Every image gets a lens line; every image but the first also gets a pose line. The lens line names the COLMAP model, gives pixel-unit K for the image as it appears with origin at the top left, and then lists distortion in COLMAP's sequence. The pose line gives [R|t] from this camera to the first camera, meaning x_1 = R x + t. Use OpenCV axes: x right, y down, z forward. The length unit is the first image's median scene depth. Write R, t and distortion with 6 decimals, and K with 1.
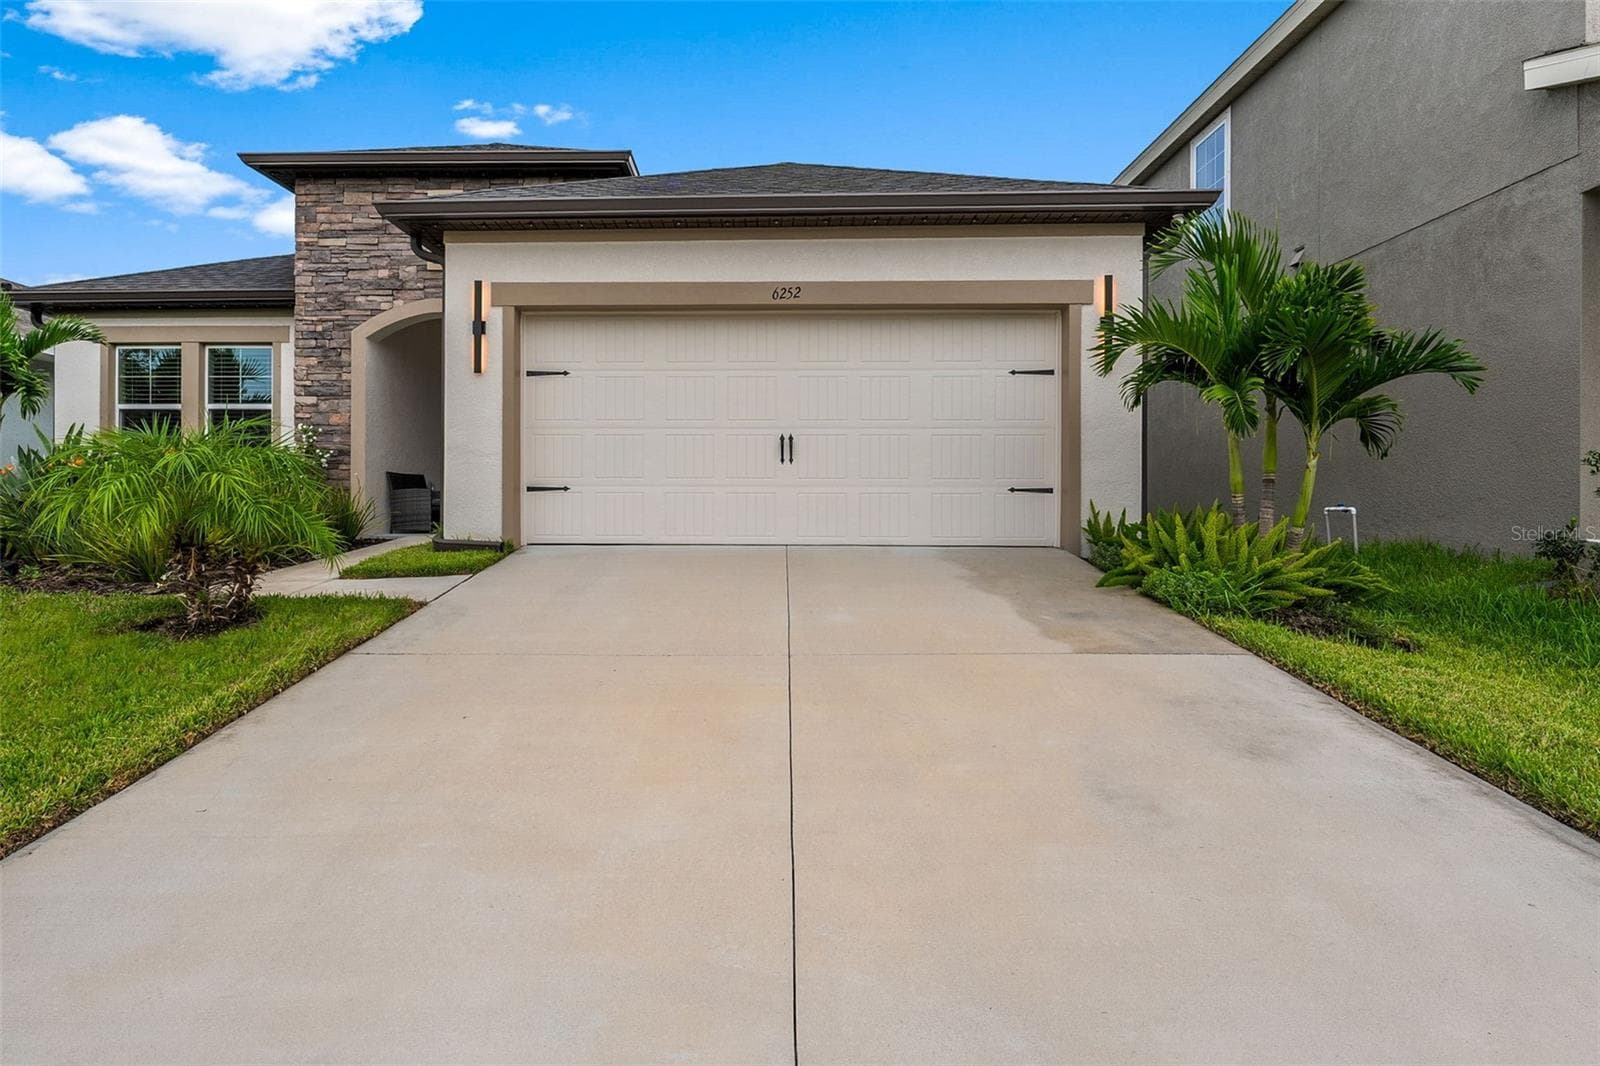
lens RADIAL K [[853.0, 0, 754.0], [0, 853.0, 510.8], [0, 0, 1]] dist [0.000822, 0.001116]
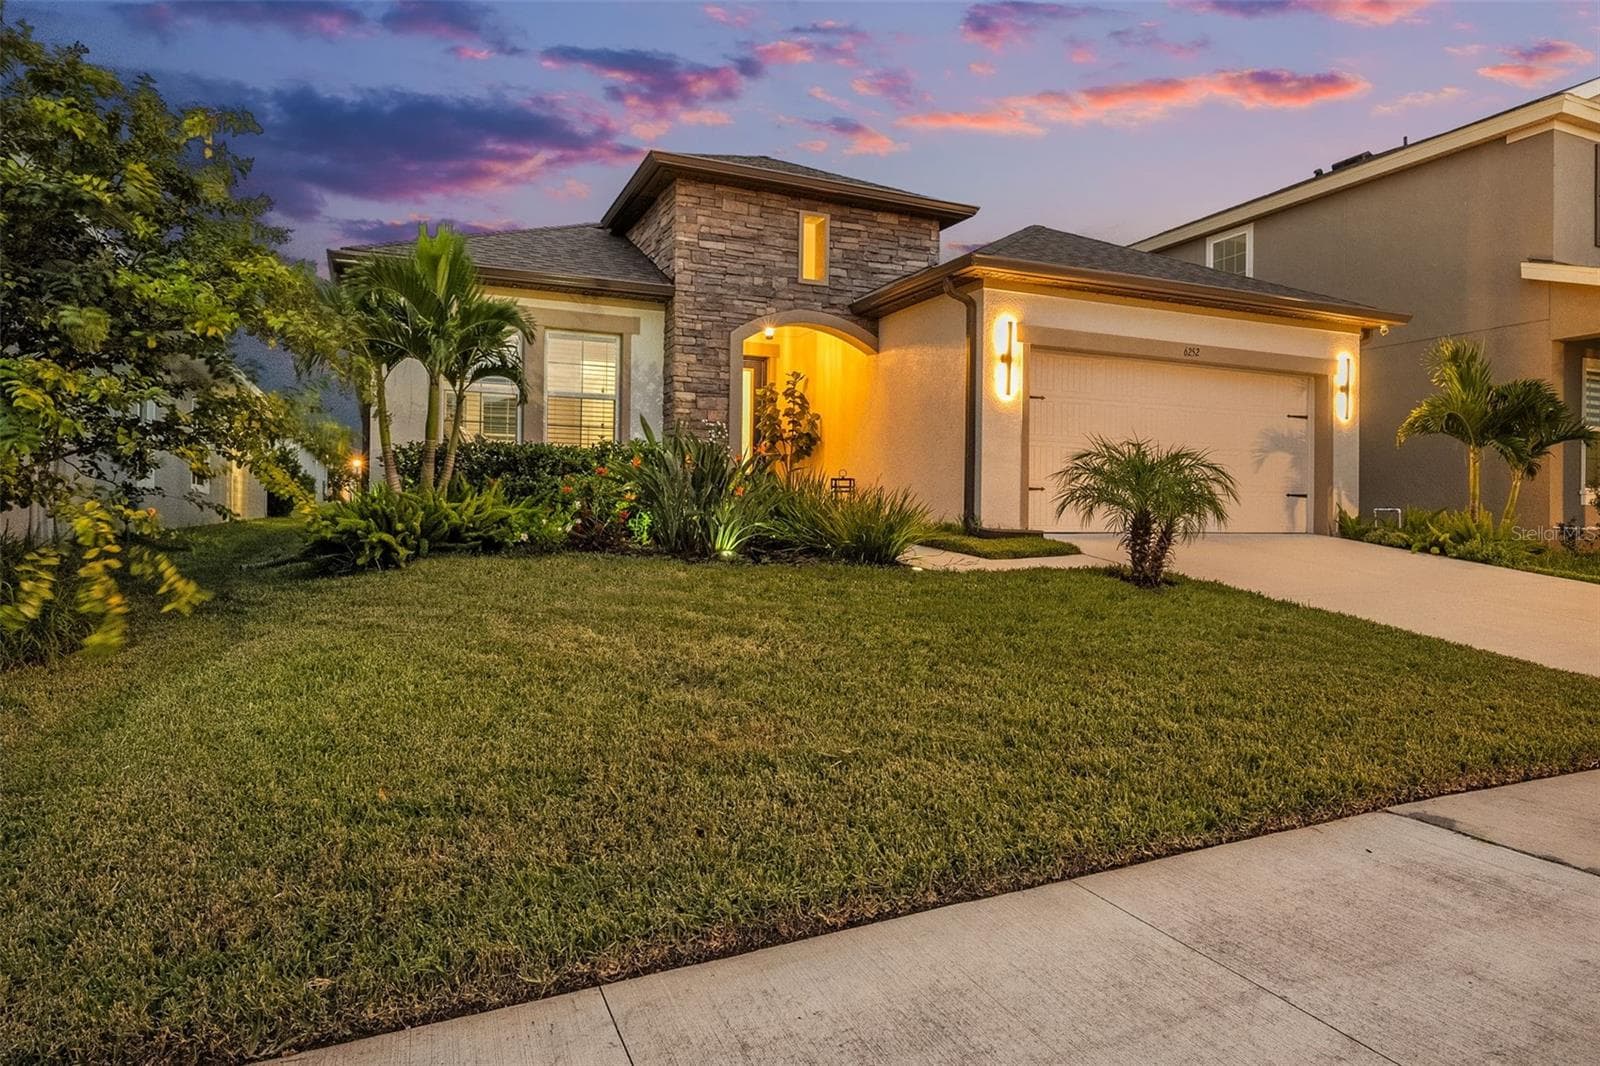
lens RADIAL K [[937.7, 0, 795.1], [0, 937.7, 504.2], [0, 0, 1]] dist [0.000689, 0.000963]
pose [[0.898119, 0.009217, 0.439656, -0.903993], [-0.007638, 0.999956, -0.005359, 0.004948], [-0.439687, 0.001455, 0.898150, -0.066555]]
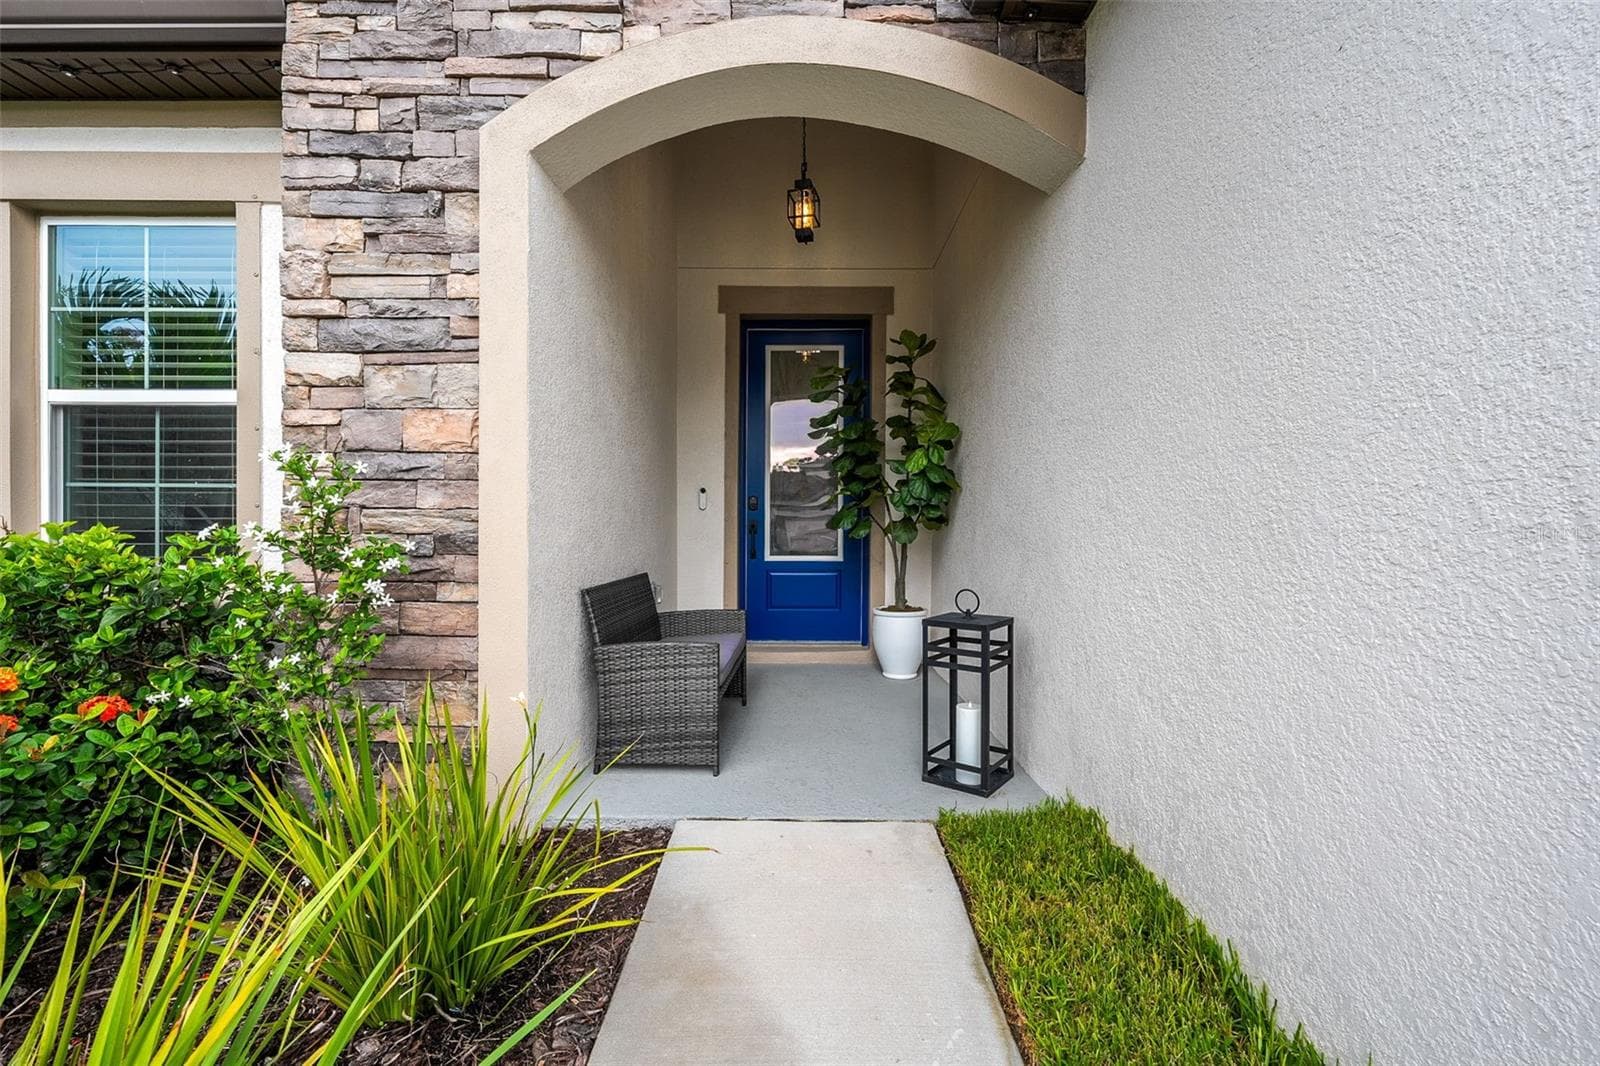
lens RADIAL K [[670.4, 0, 802.7], [0, 670.4, 525.5], [0, 0, 1]] dist [0.001297, 0.000165]
pose [[0.999232, -0.000598, 0.039178, -0.370688], [0.000621, 1.000000, -0.000567, -0.074722], [-0.039177, 0.000591, 0.999232, 0.766443]]
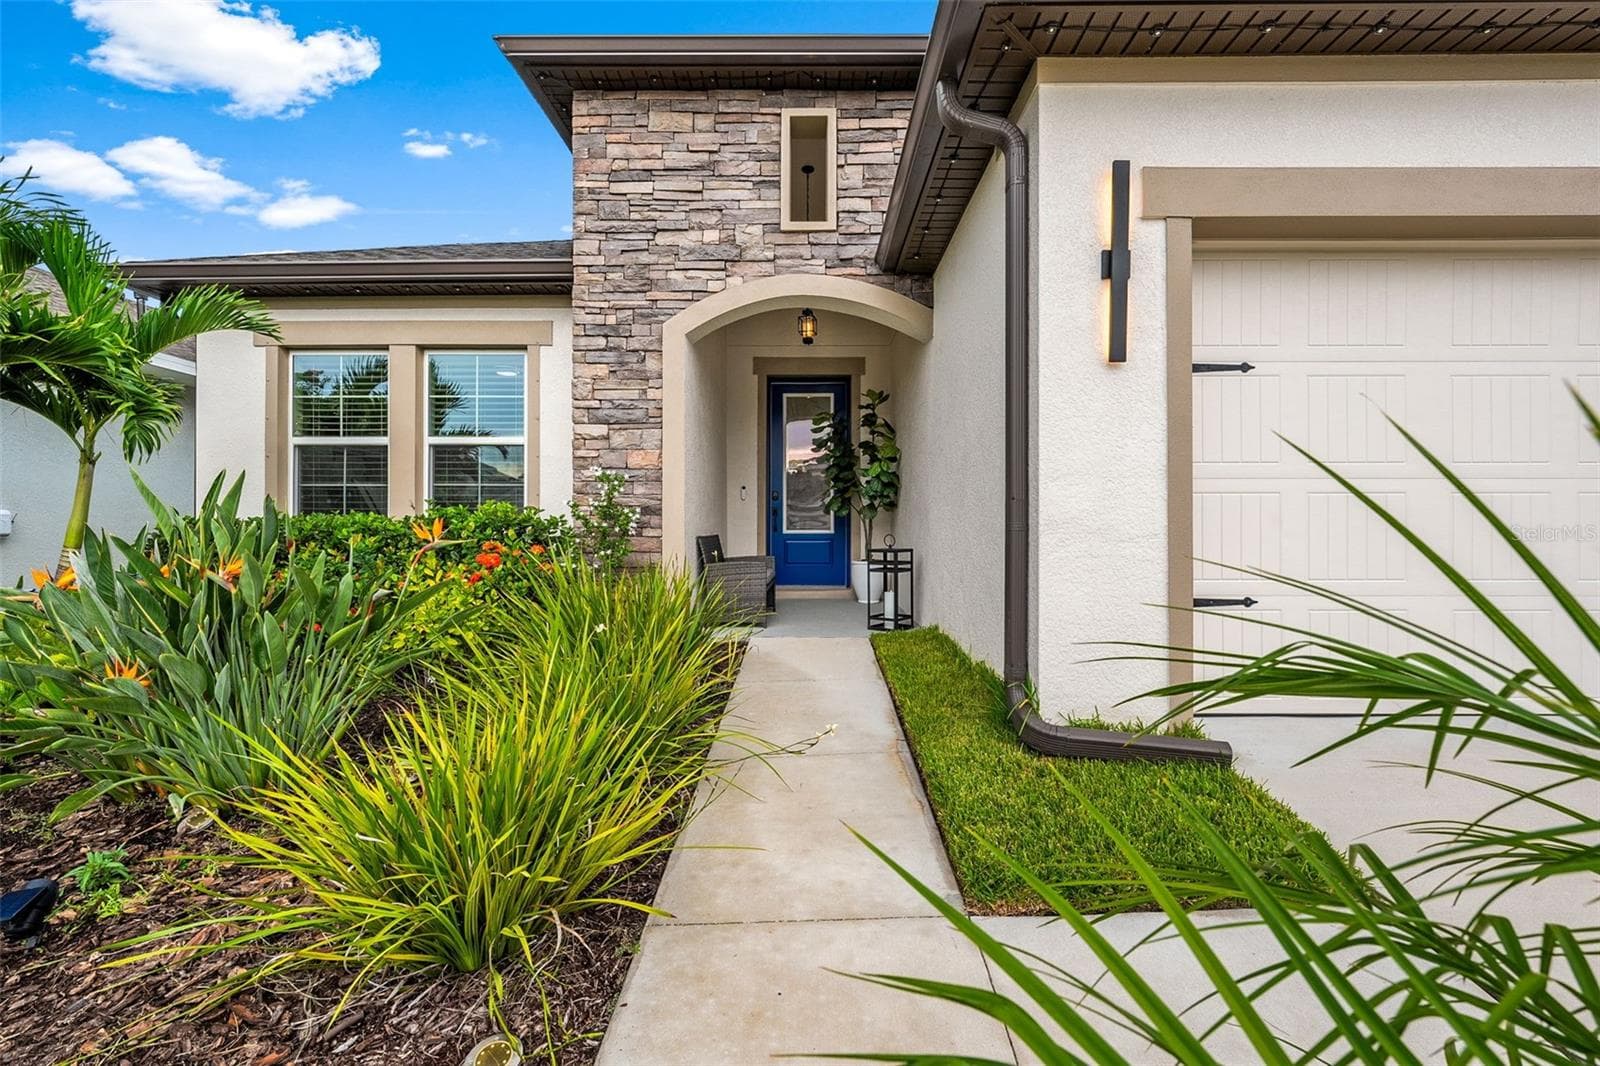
lens RADIAL K [[670.4, 0, 802.7], [0, 670.4, 525.5], [0, 0, 1]] dist [0.001297, 0.000165]
pose [[0.999479, -0.004265, 0.031992, -0.381905], [0.004325, 0.999989, -0.001802, -0.055387], [-0.031984, 0.001939, 0.999487, 0.485316]]
